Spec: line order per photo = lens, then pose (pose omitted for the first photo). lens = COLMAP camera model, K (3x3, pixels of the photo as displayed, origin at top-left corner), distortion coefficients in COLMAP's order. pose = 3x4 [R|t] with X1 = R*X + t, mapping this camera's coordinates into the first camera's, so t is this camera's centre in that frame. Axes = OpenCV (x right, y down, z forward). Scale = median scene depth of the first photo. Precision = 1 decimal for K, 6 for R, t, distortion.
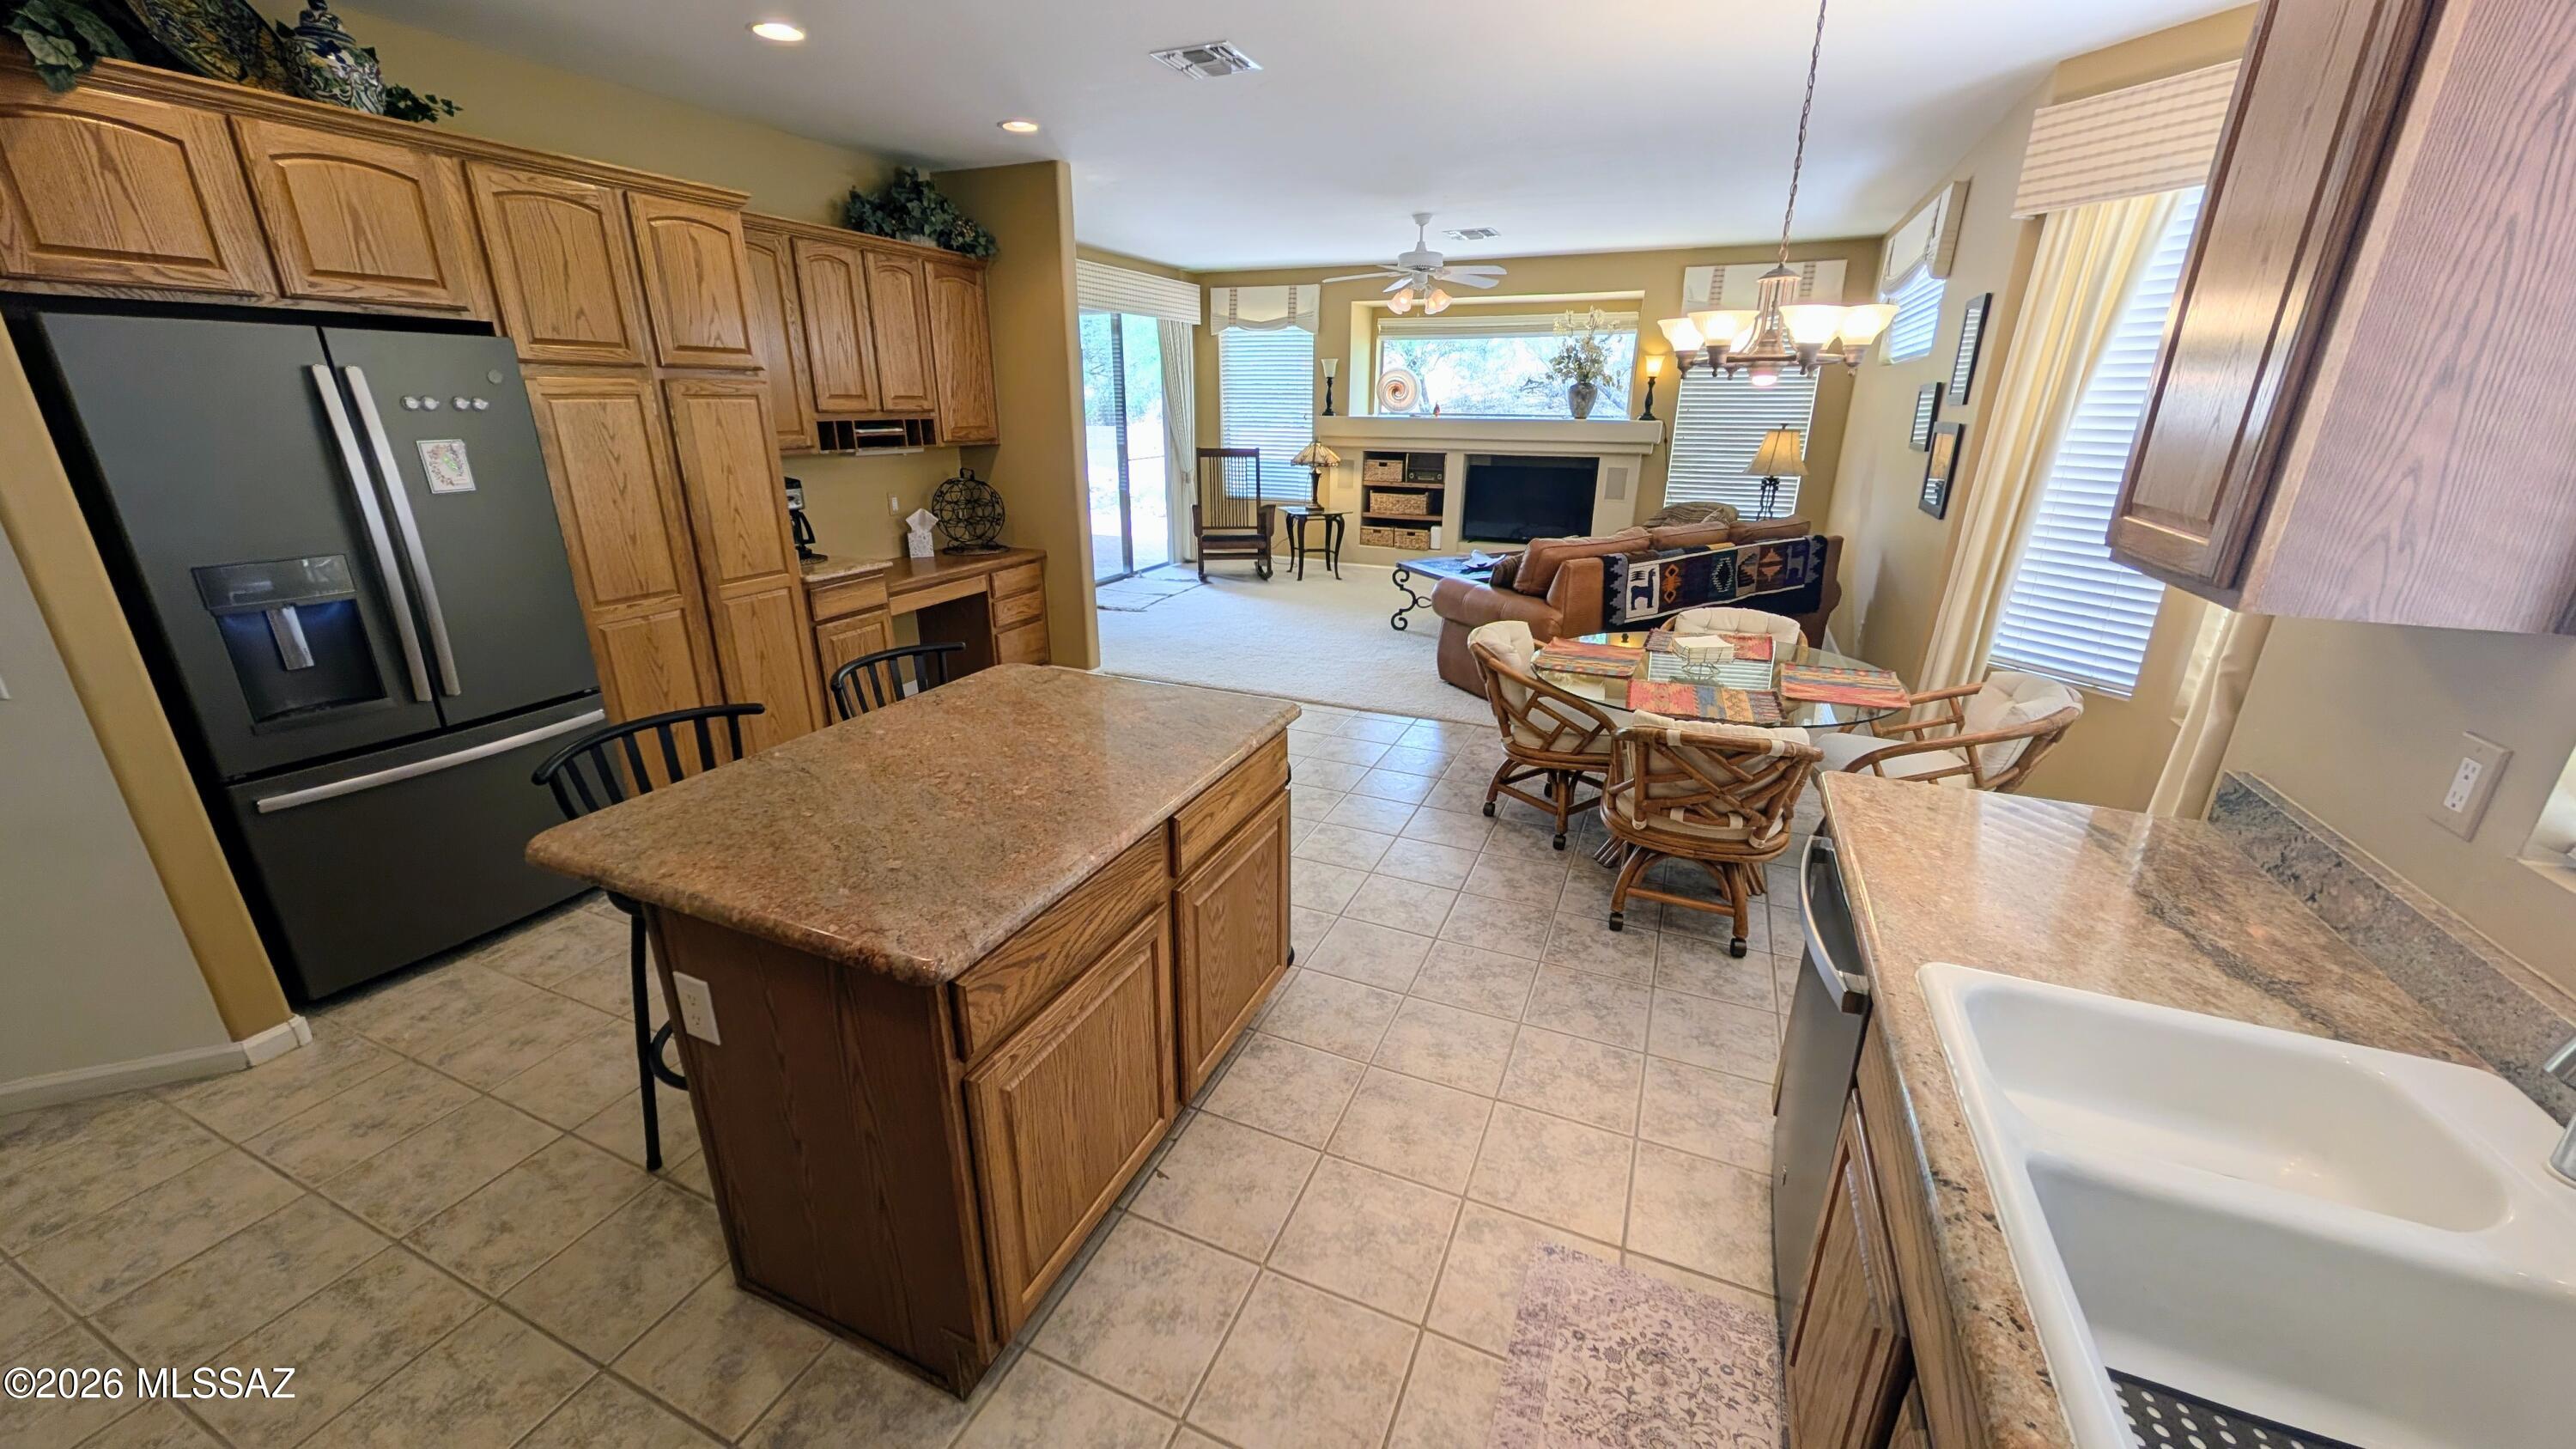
lens RADIAL K [[938.6, 0, 1288.1], [0, 938.6, 726.2], [0, 0, 1]] dist [0.003584, -0.000547]
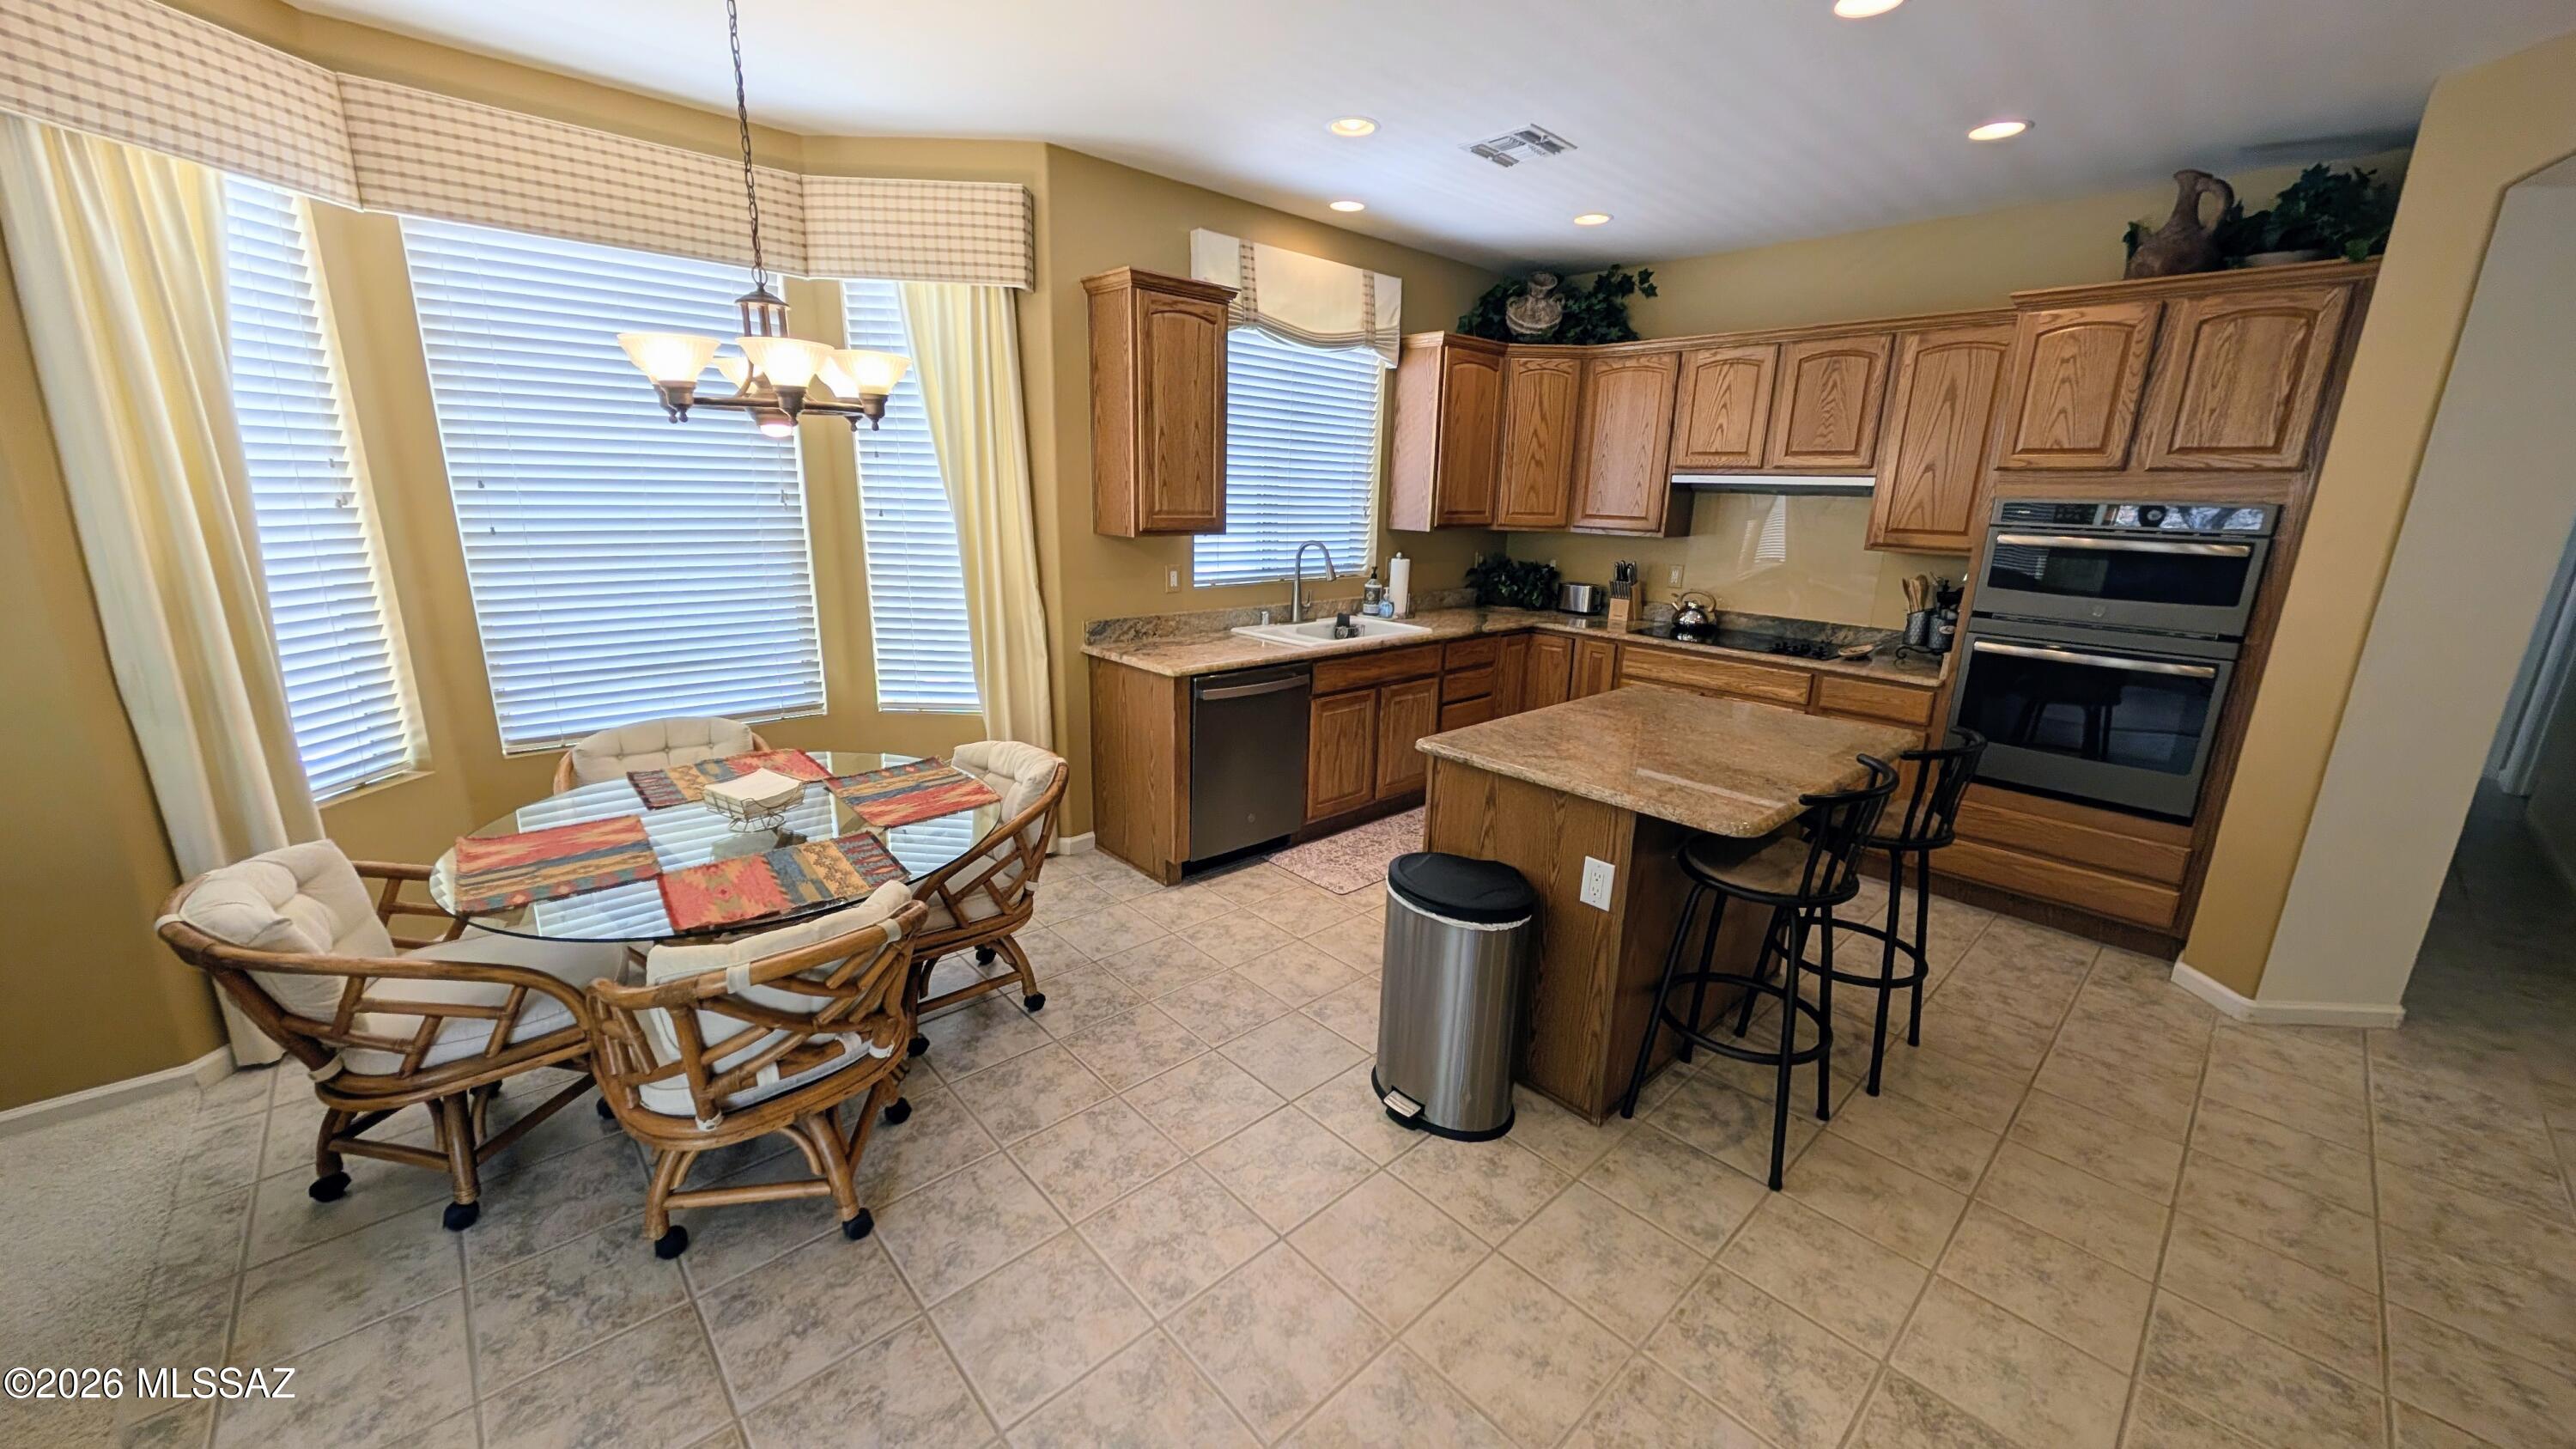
lens RADIAL K [[938.6, 0, 1287.1], [0, 938.6, 717.4], [0, 0, 1]] dist [0.003584, -0.000547]
pose [[-0.913521, -0.127066, 0.386438, -0.079488], [0.103964, 0.845489, 0.523775, -0.186115], [-0.393283, 0.518654, -0.759161, 0.542584]]
